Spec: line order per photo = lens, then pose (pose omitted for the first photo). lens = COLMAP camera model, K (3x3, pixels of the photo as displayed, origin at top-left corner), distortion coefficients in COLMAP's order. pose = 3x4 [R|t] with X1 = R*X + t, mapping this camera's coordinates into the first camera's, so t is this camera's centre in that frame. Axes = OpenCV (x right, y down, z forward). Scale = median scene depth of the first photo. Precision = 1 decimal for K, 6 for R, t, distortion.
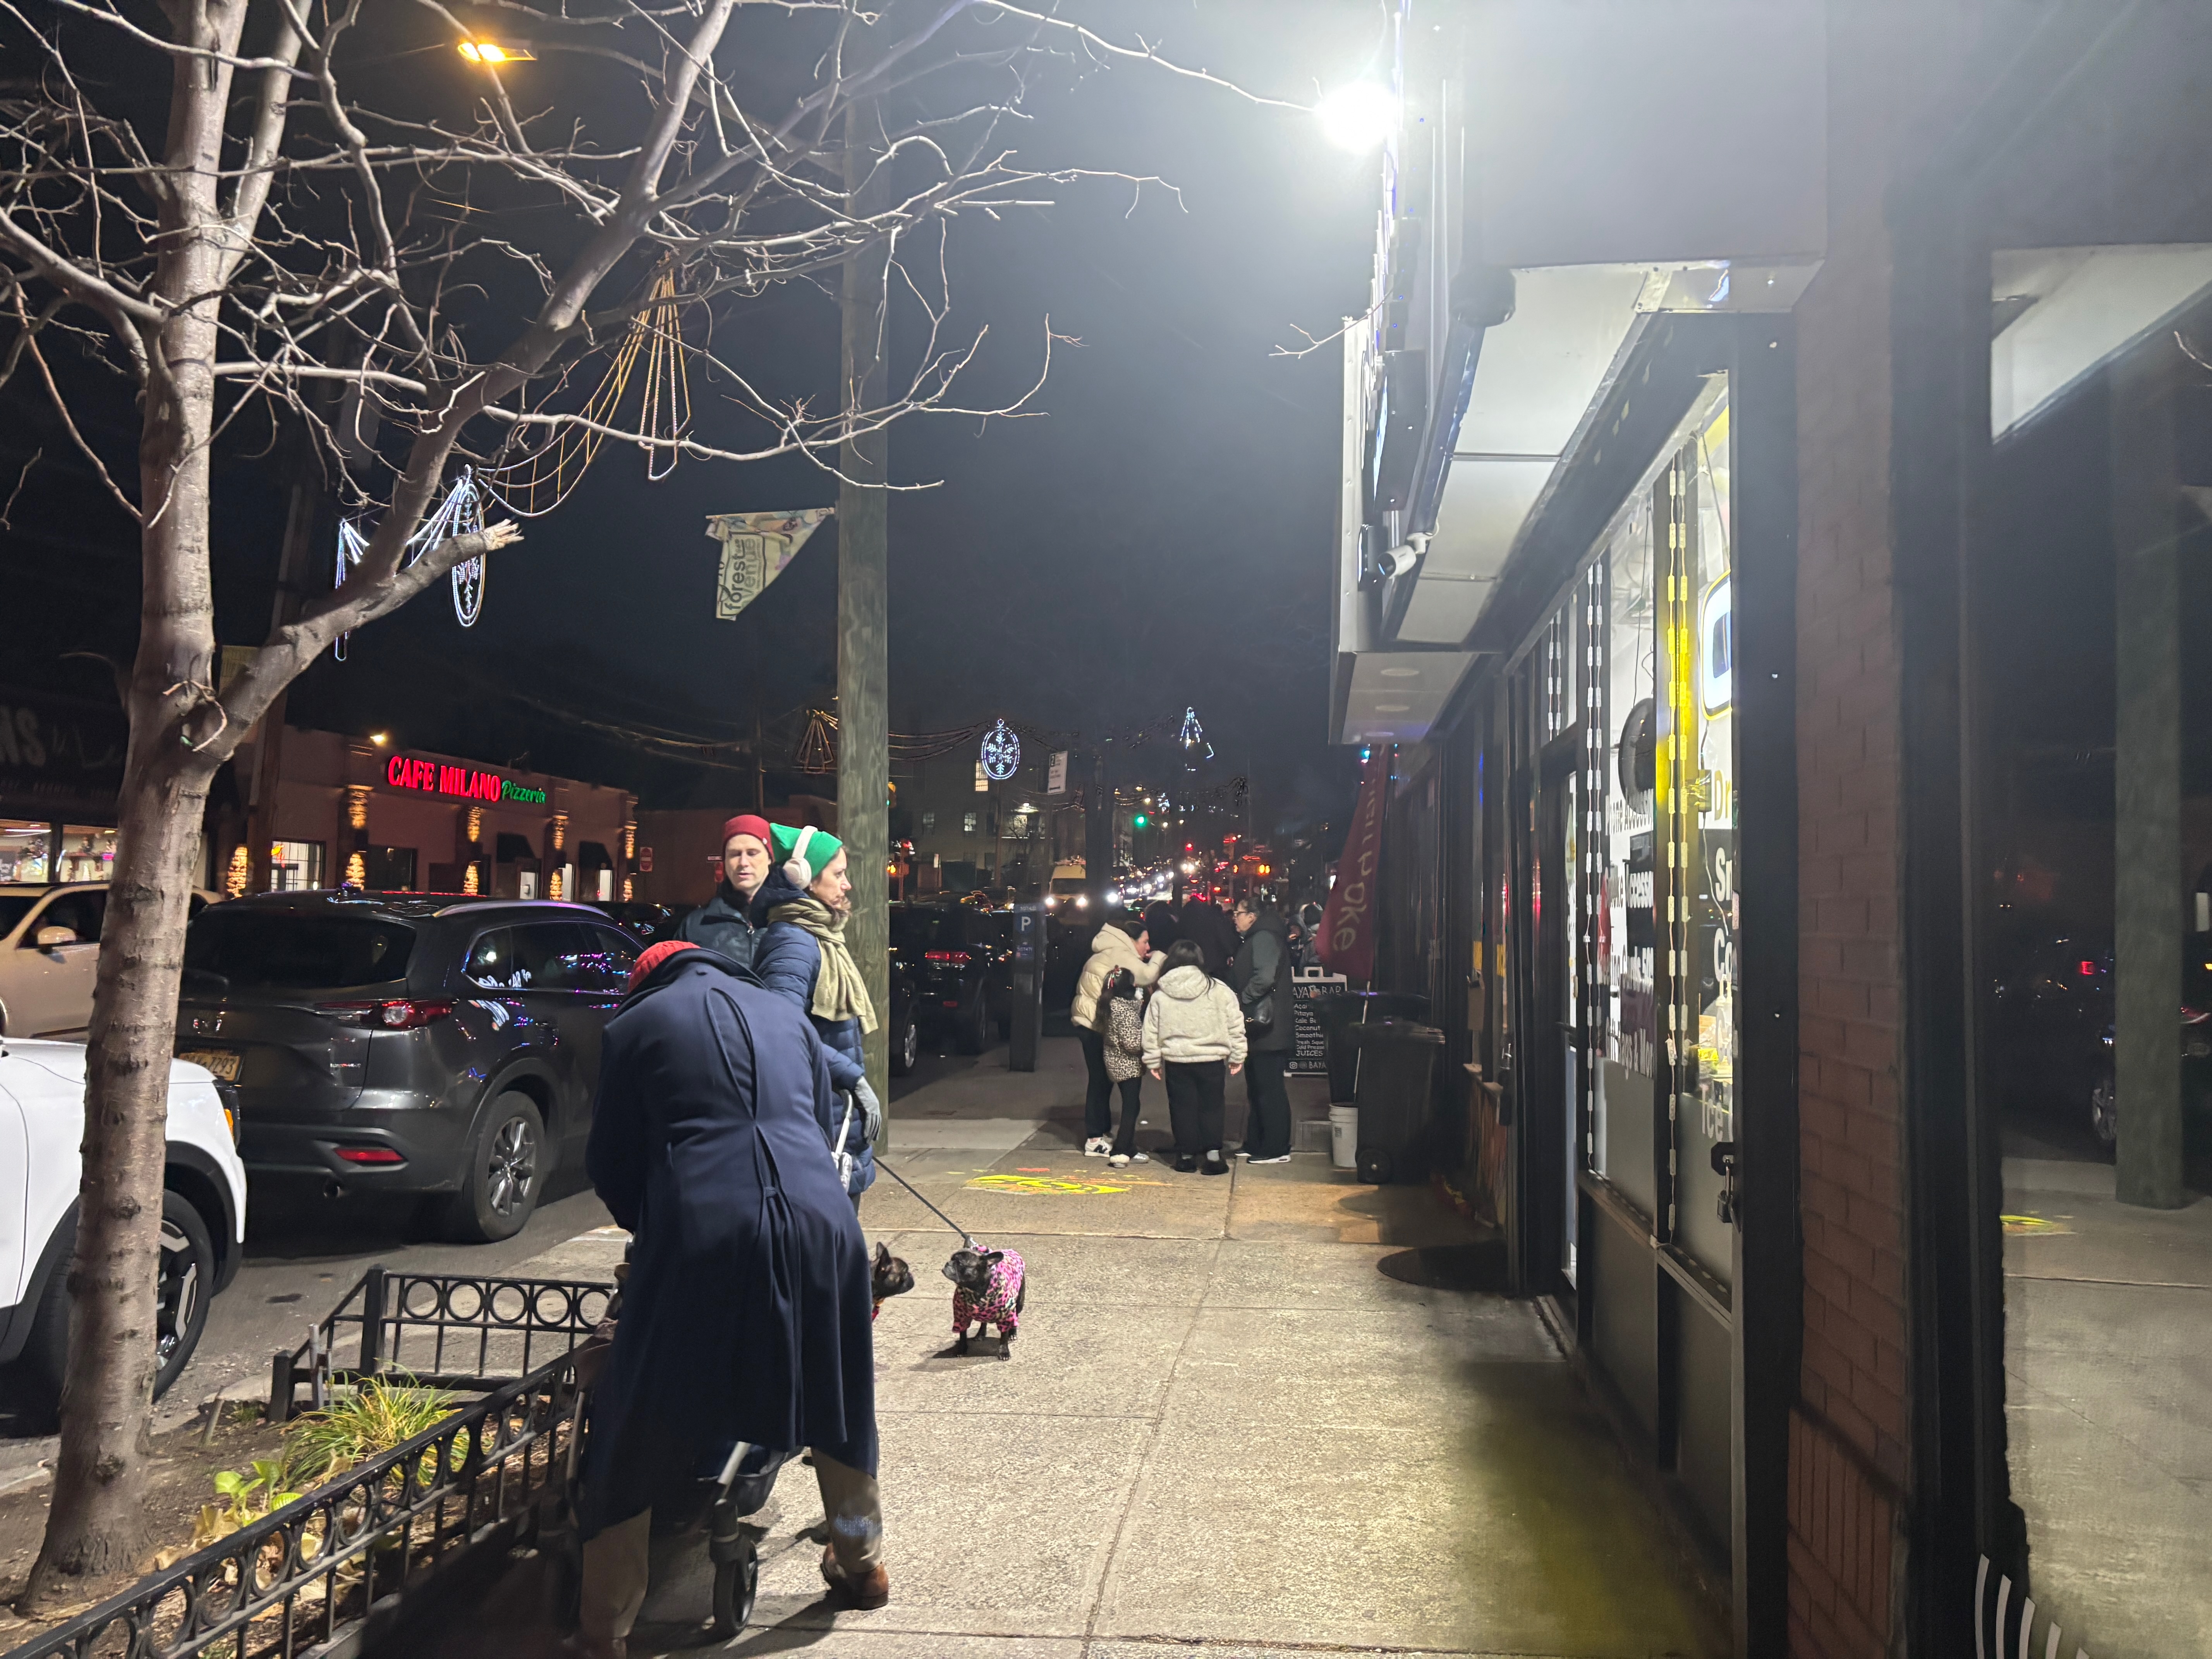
lens RADIAL K [[1636.6, 0, 1106.0], [0, 1636.6, 829.5], [0, 0, 1]] dist [0.081347, 0.001342]
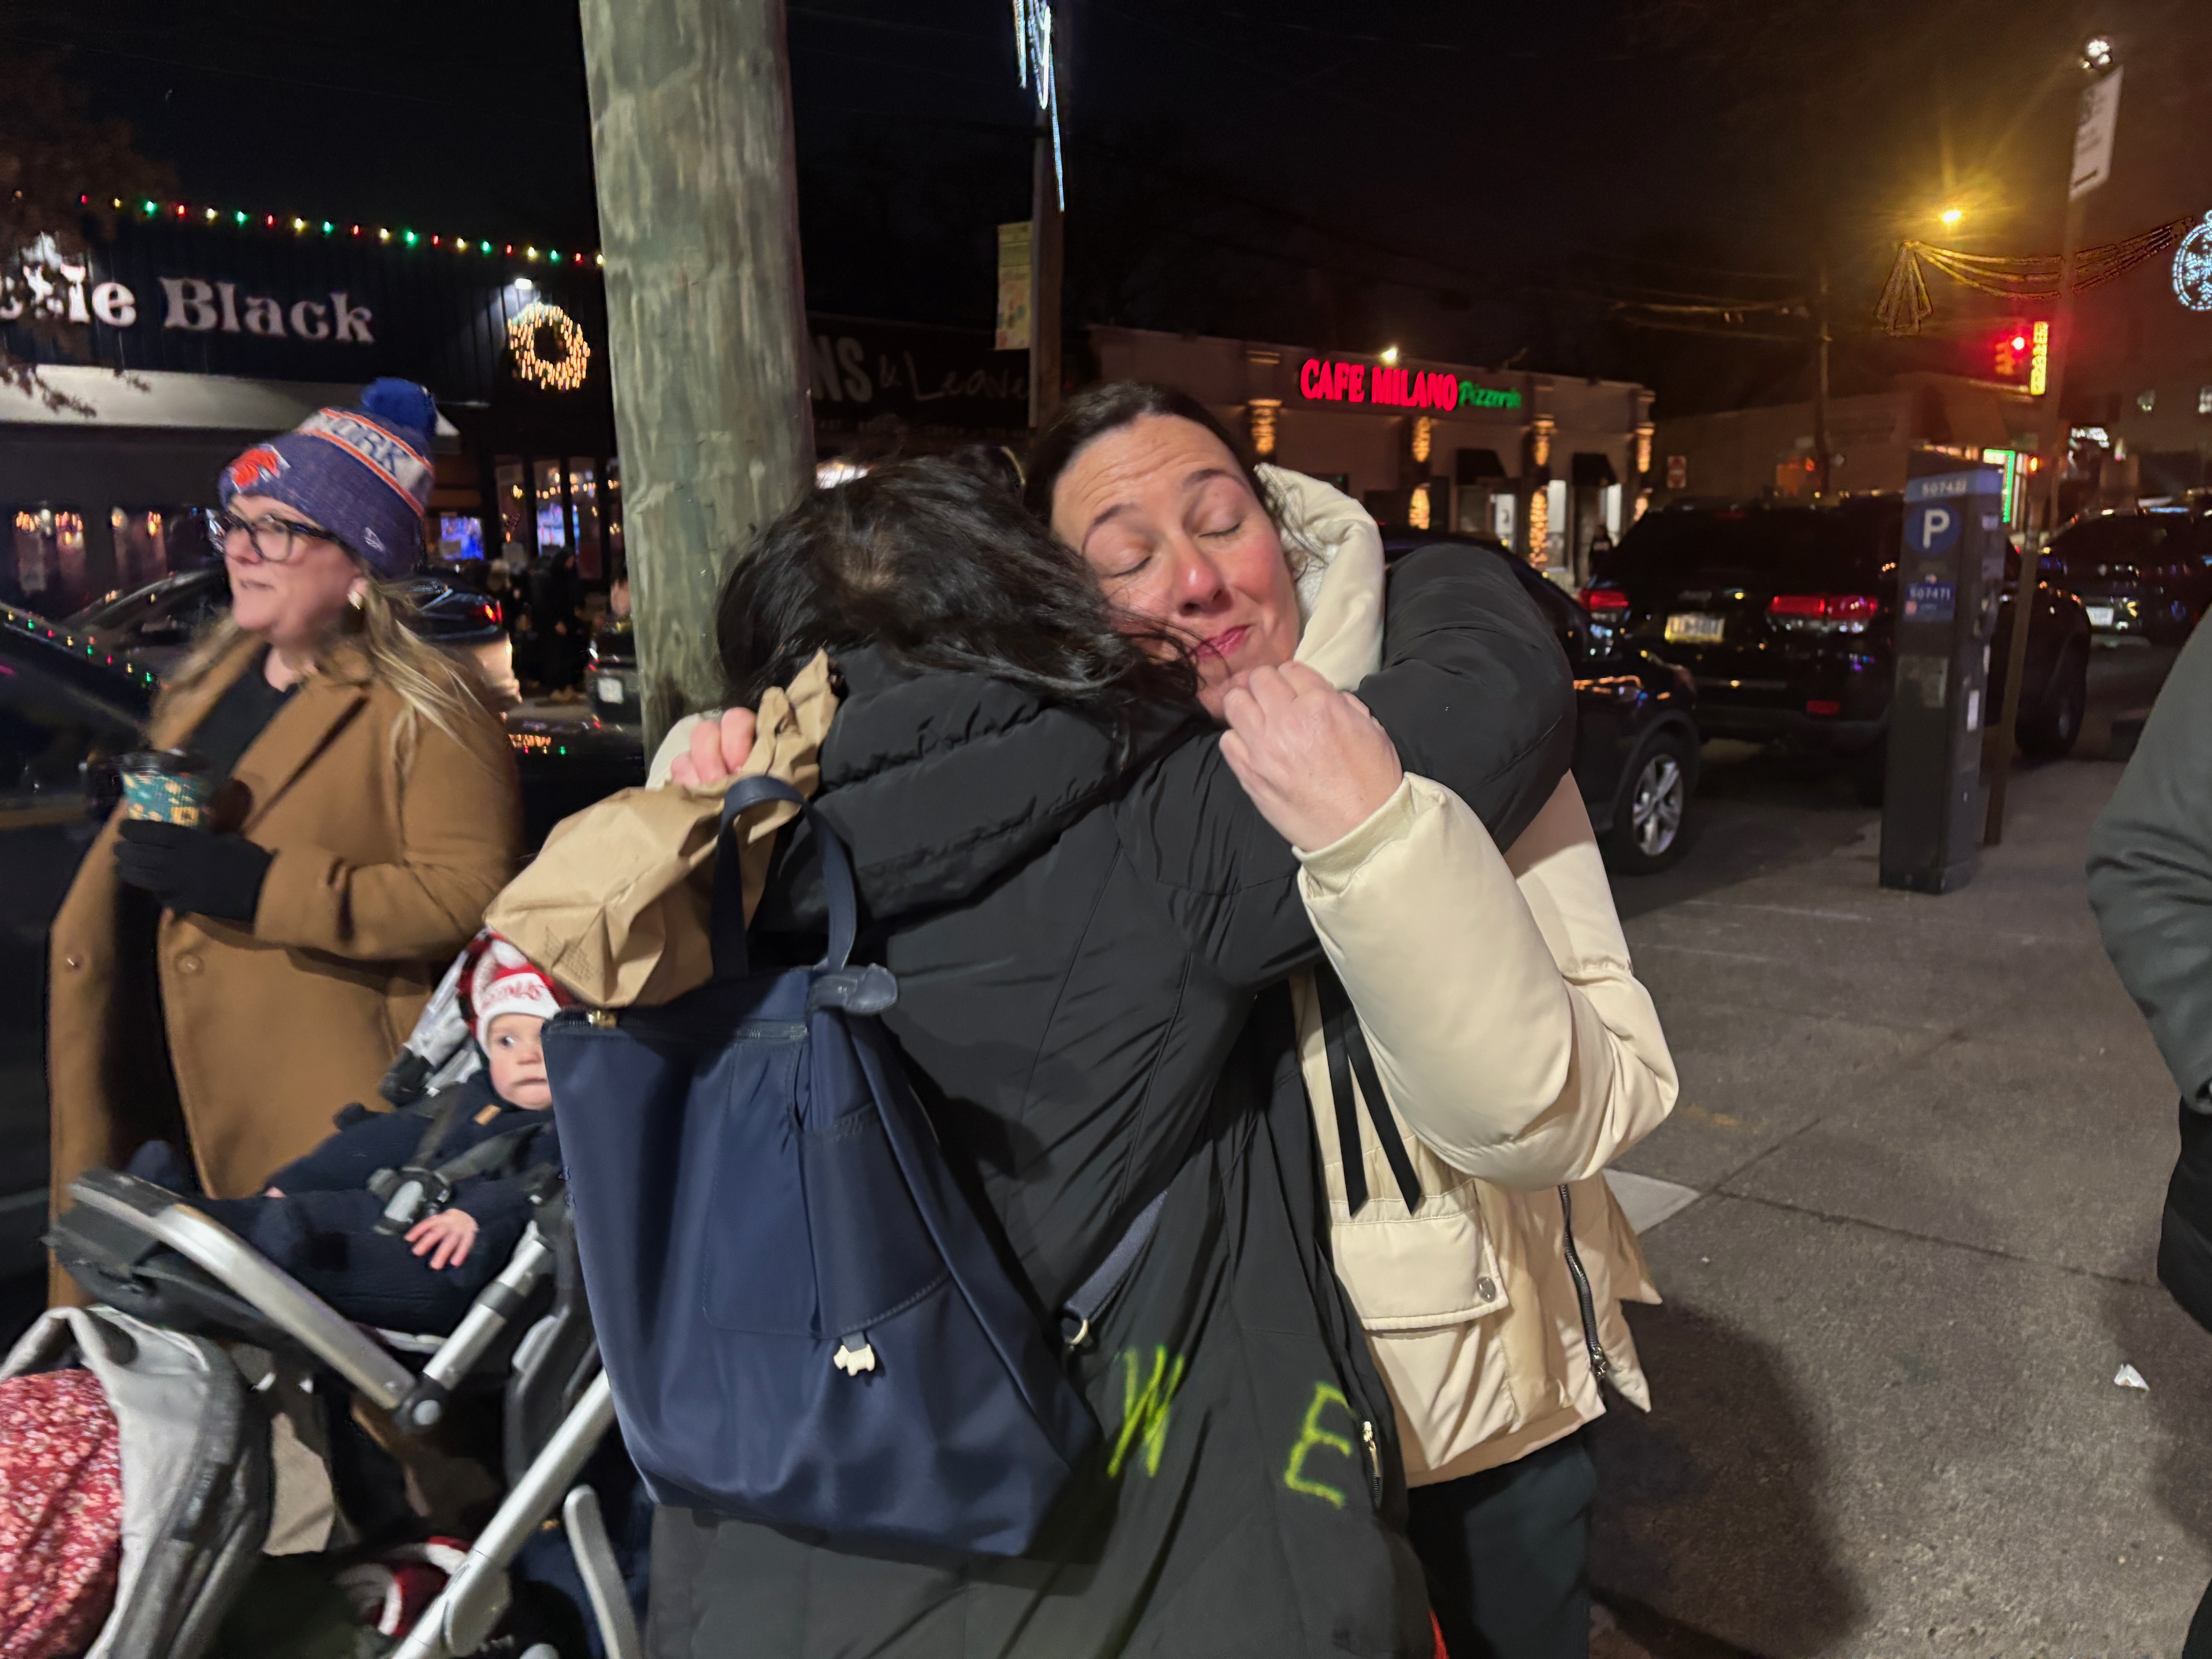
lens RADIAL K [[1625.3, 0, 1106.0], [0, 1625.3, 829.5], [0, 0, 1]] dist [0.005553, 0.003115]
pose [[0.778109, 0.068010, -0.624436, 0.018321], [0.073006, 0.977592, 0.197446, 0.014718], [0.623872, -0.199222, 0.755708, 0.226943]]
